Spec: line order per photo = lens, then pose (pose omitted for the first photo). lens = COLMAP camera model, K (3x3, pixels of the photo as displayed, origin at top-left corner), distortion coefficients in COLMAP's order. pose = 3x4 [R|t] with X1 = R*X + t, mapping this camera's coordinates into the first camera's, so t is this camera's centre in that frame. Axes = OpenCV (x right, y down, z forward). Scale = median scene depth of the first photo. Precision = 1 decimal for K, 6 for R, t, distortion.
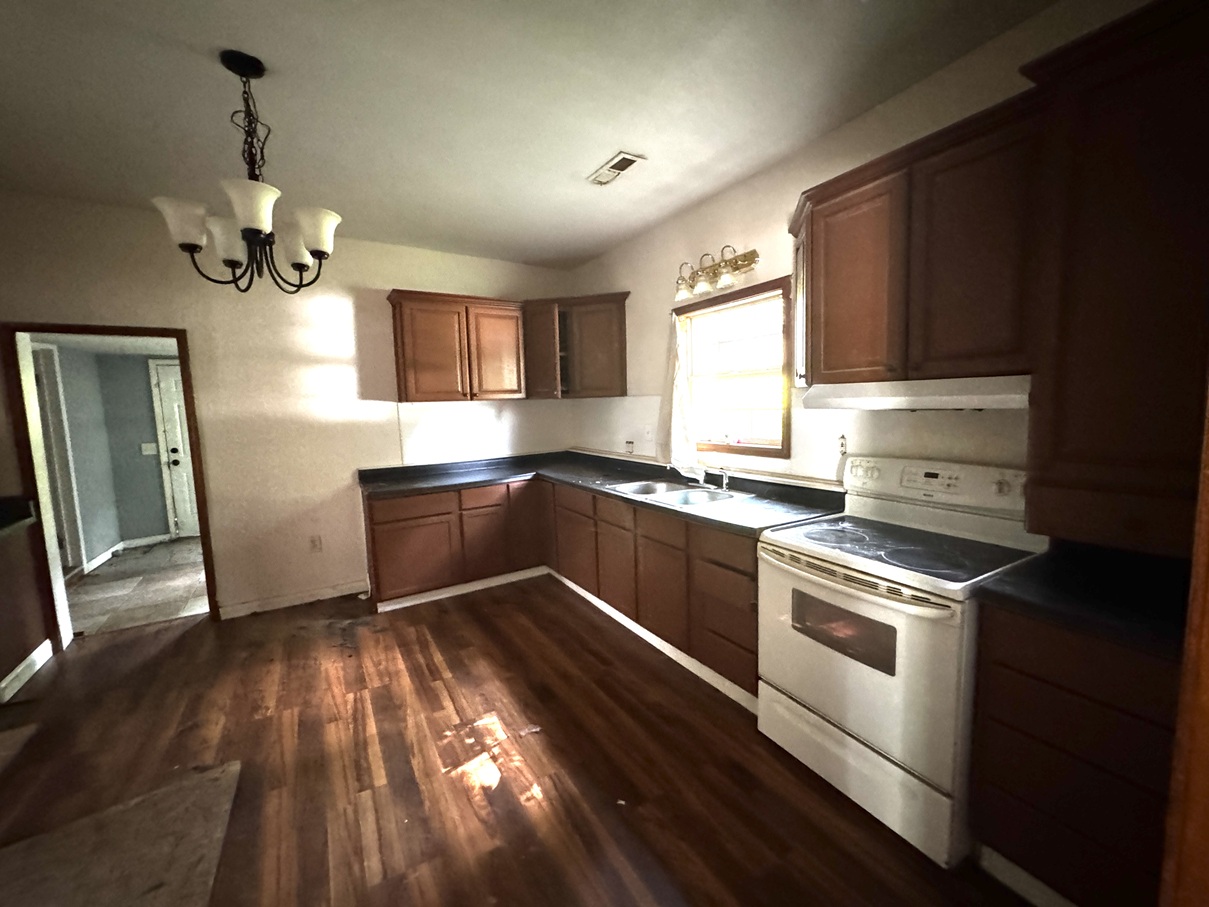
lens RADIAL K [[486.1, 0, 602.6], [0, 486.1, 452.5], [0, 0, 1]] dist [-0.001096, 0.000438]
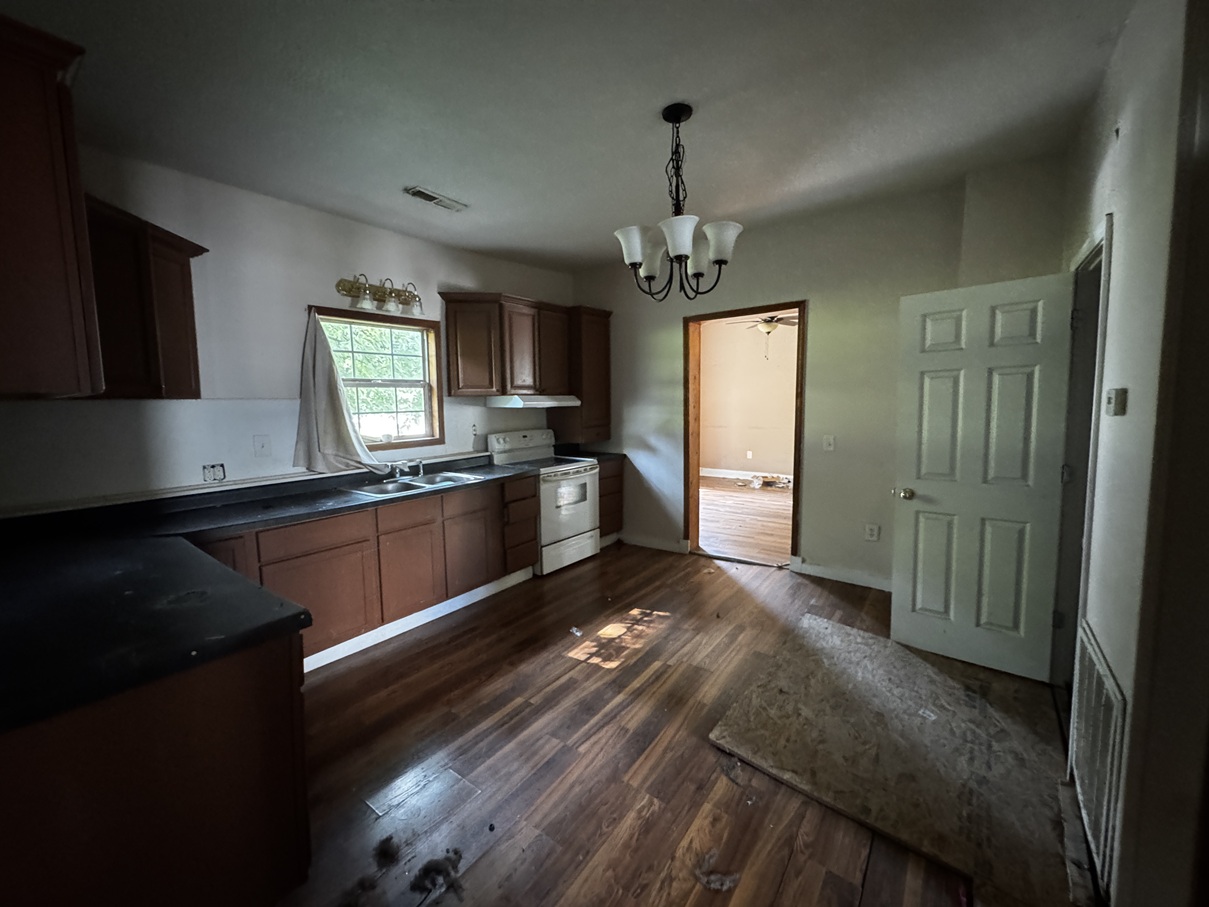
lens RADIAL K [[486.1, 0, 602.6], [0, 486.1, 452.5], [0, 0, 1]] dist [-0.001096, 0.000438]
pose [[-0.383638, -0.061319, 0.921446, -1.320374], [0.128193, 0.984597, 0.118894, -0.087843], [-0.914543, 0.163735, -0.369868, 1.251801]]
